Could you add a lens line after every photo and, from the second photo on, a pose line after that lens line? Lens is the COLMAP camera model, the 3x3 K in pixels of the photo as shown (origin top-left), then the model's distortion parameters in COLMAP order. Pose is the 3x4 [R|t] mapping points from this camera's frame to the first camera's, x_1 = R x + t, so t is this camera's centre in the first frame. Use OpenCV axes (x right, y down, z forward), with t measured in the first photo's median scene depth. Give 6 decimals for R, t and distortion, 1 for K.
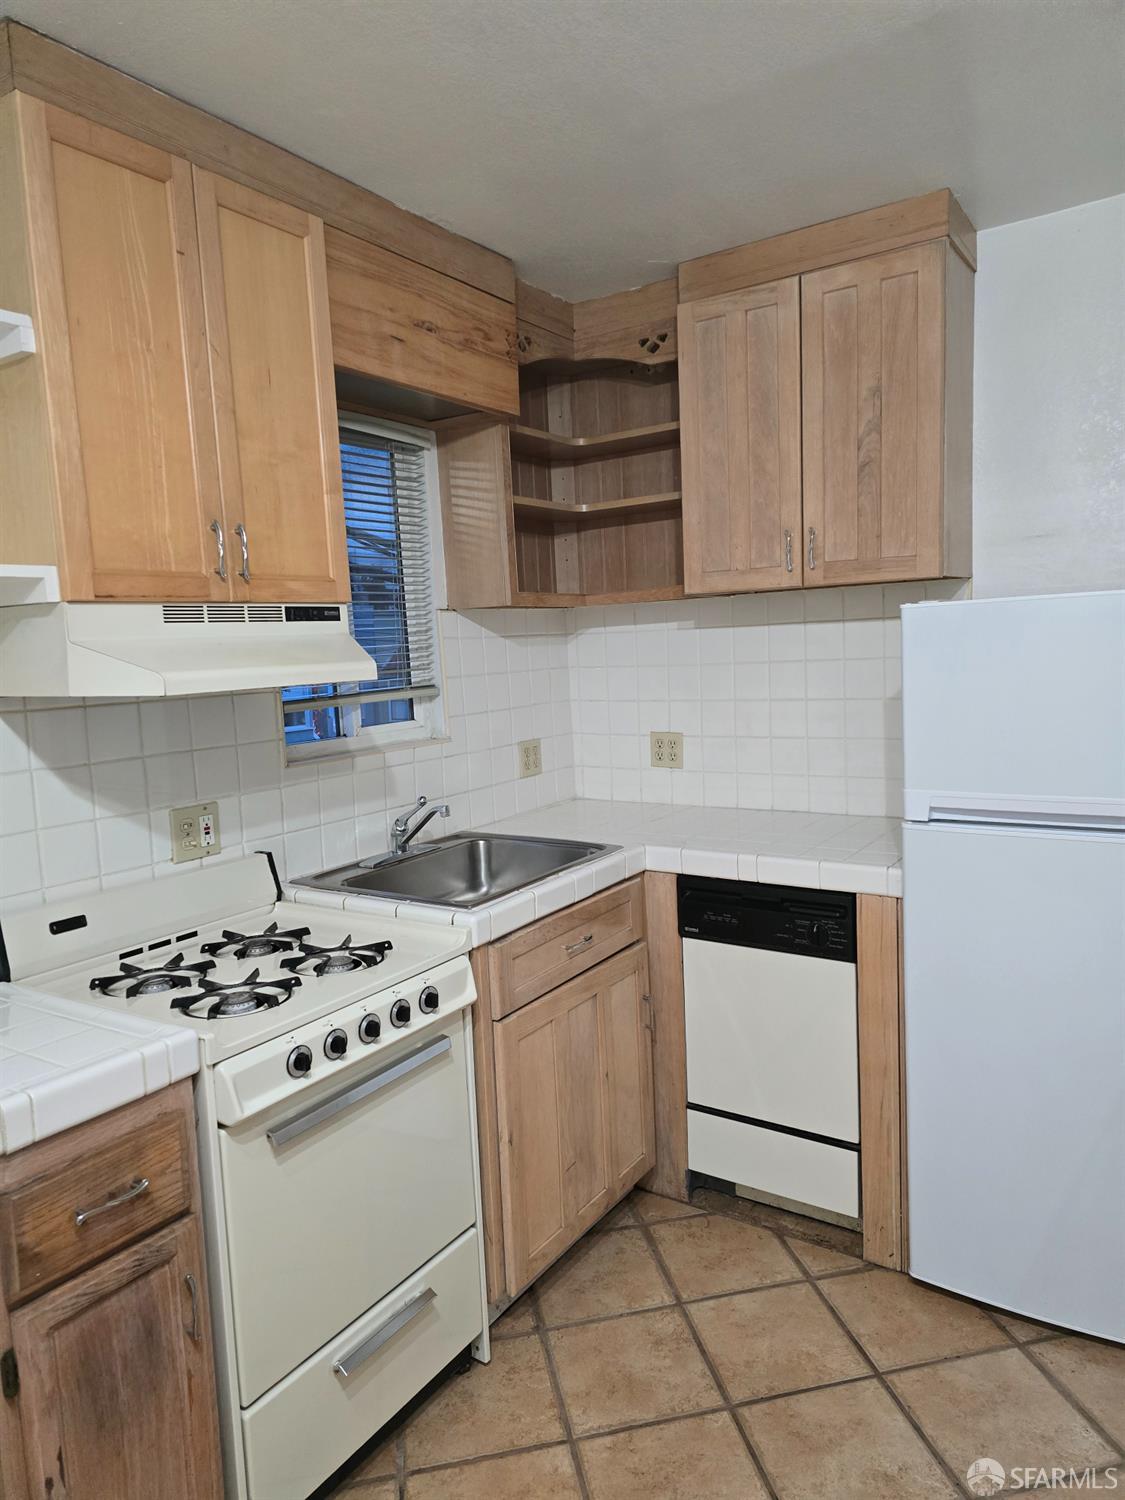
lens RADIAL K [[1019.0, 0, 613.0], [0, 1019.0, 748.8], [0, 0, 1]] dist [0.034902, -0.036854]
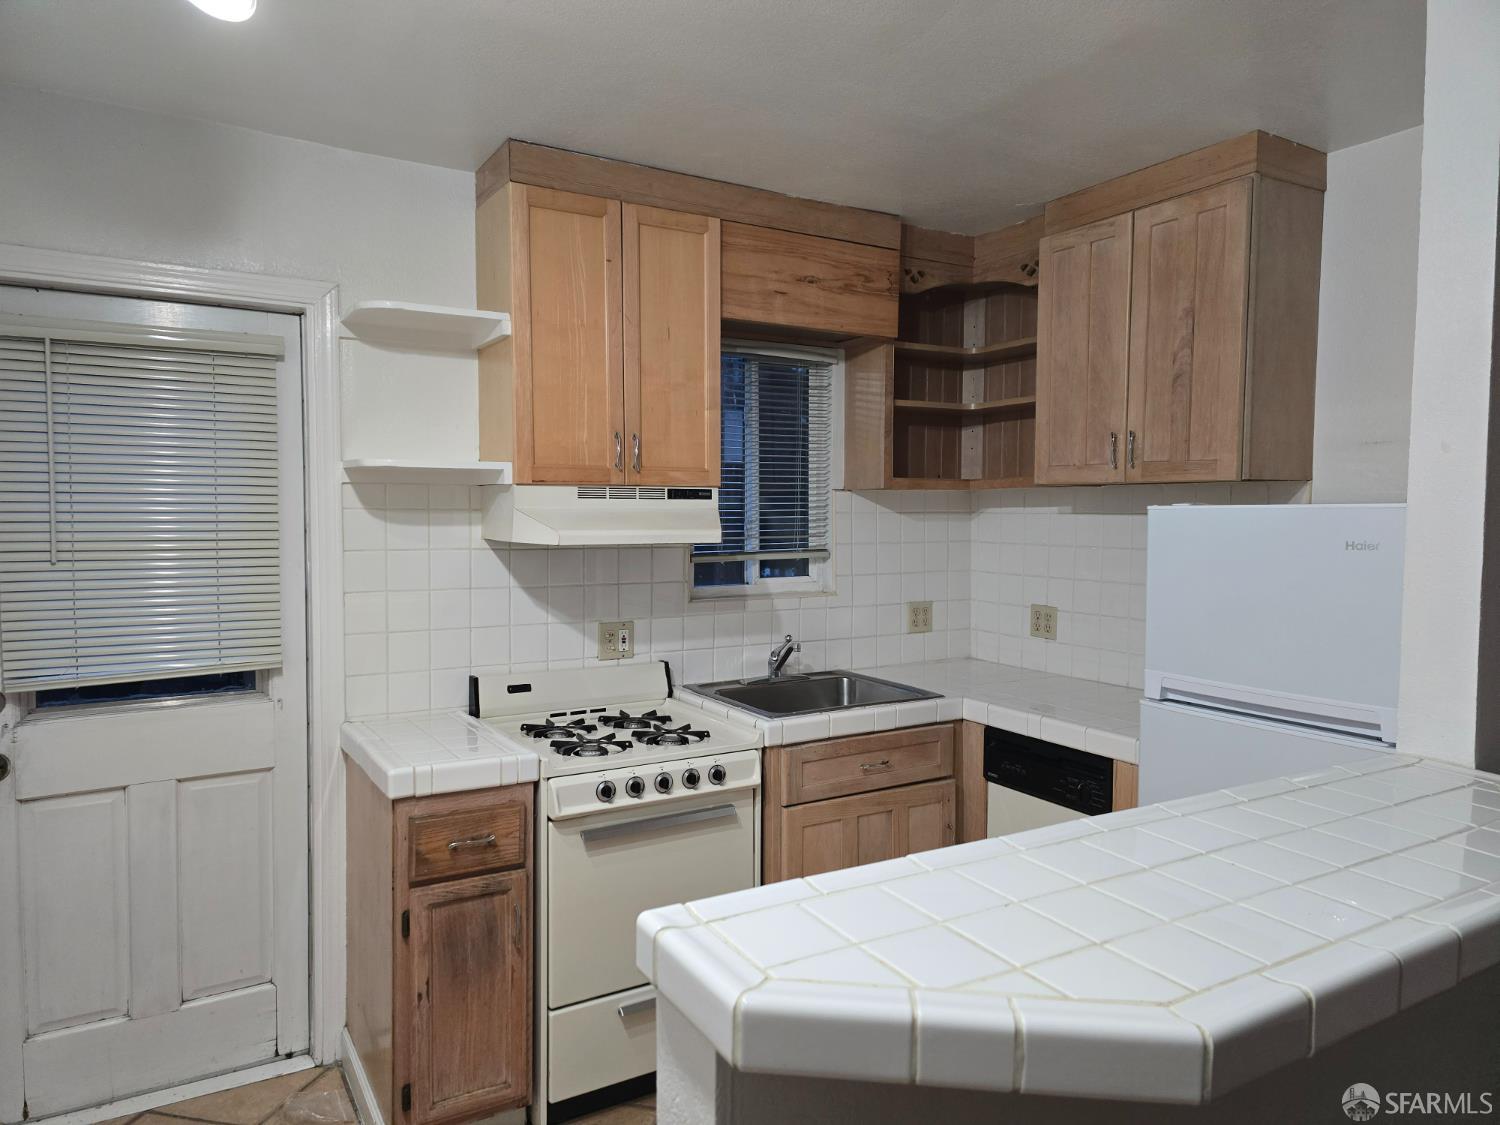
lens RADIAL K [[1019.0, 0, 757.9], [0, 1019.0, 563.3], [0, 0, 1]] dist [0.034902, -0.036854]
pose [[0.894492, 0.071422, -0.441342, 0.395789], [-0.091167, 0.995554, -0.023665, -0.011175], [0.437689, 0.061404, 0.897027, -0.203849]]
